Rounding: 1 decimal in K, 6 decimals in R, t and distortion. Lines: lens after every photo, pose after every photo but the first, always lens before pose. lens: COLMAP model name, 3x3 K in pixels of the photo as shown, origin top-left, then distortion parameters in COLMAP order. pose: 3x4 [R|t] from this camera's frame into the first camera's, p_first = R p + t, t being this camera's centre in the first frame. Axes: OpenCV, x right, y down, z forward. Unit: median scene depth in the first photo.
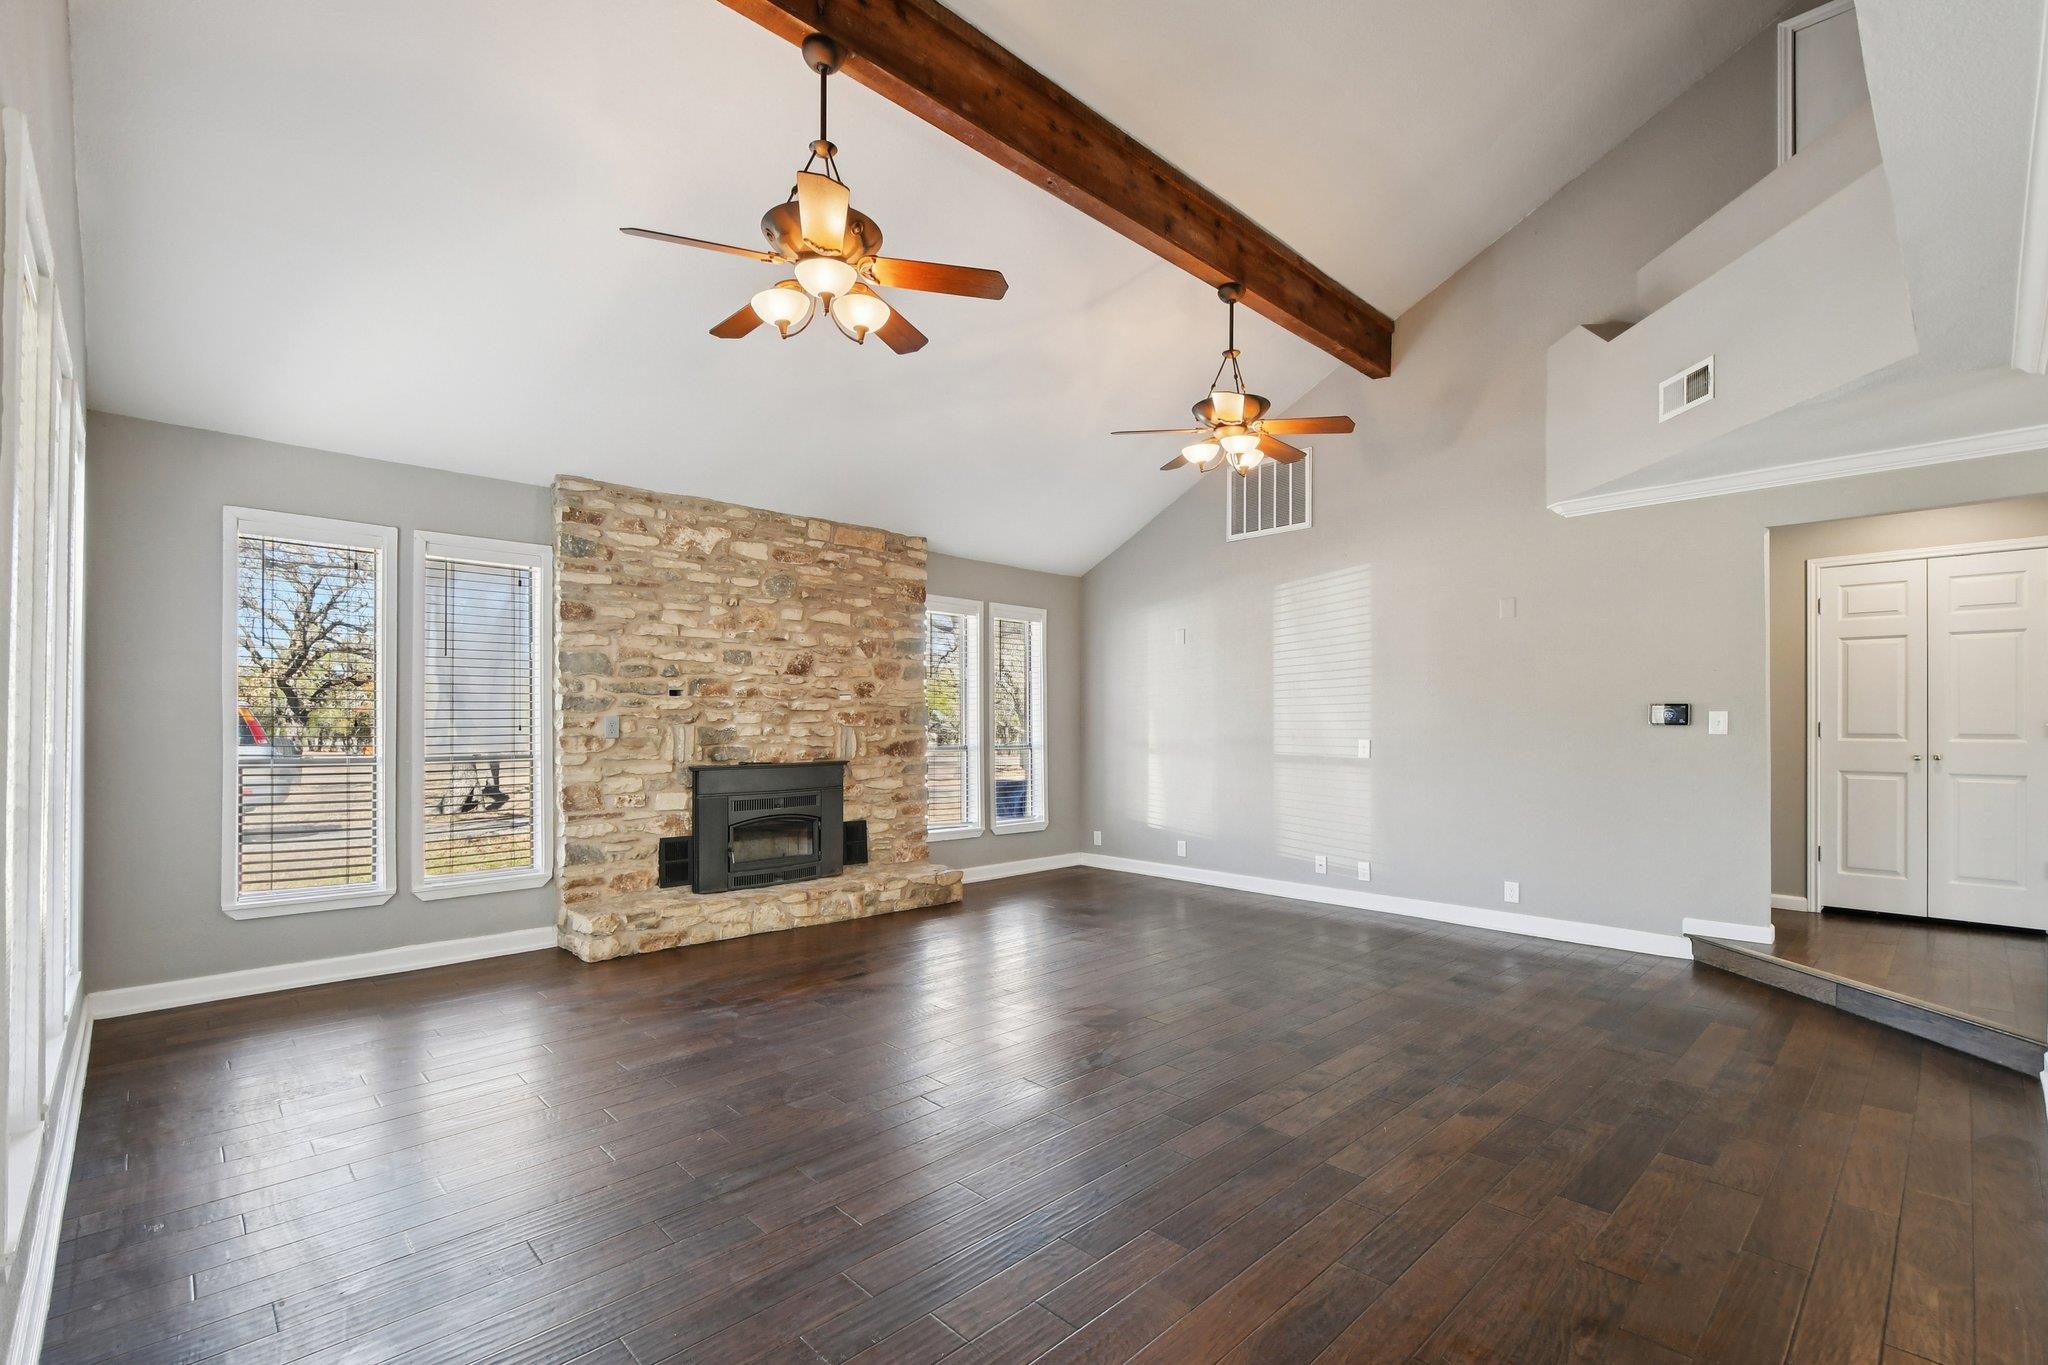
lens RADIAL K [[906.0, 0, 1018.3], [0, 906.0, 719.1], [0, 0, 1]] dist [-0.000266, -0.000421]
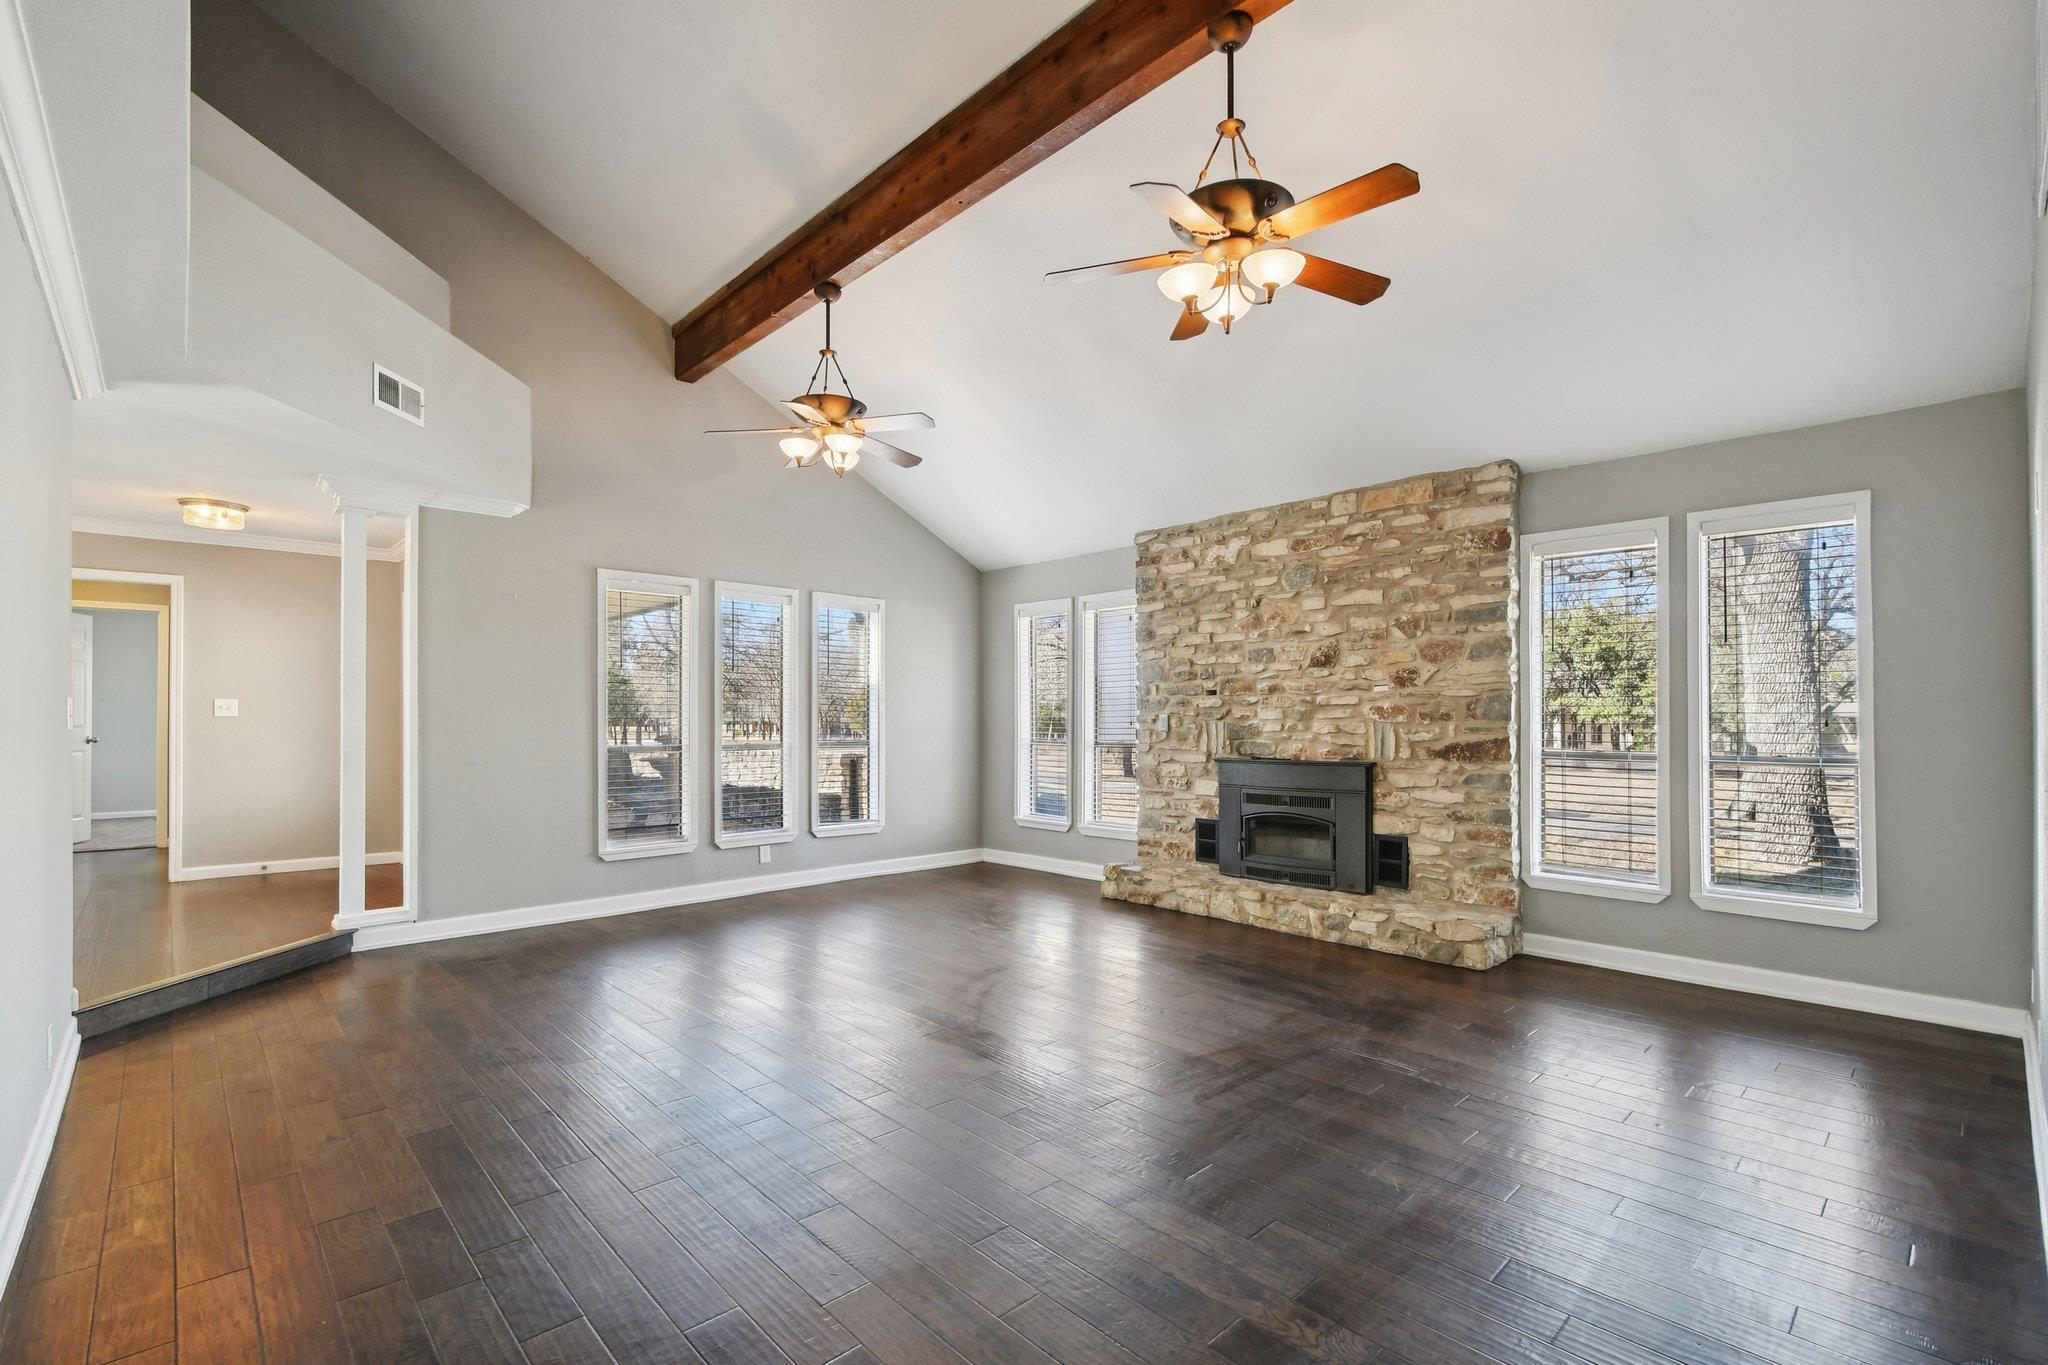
lens RADIAL K [[928.5, 0, 1020.0], [0, 928.5, 711.2], [0, 0, 1]] dist [0.000629, -0.000034]
pose [[-0.018542, -0.011290, -0.999764, 0.734222], [0.007204, 0.999909, -0.011425, 0.005310], [0.999802, -0.007414, -0.018459, 0.723986]]
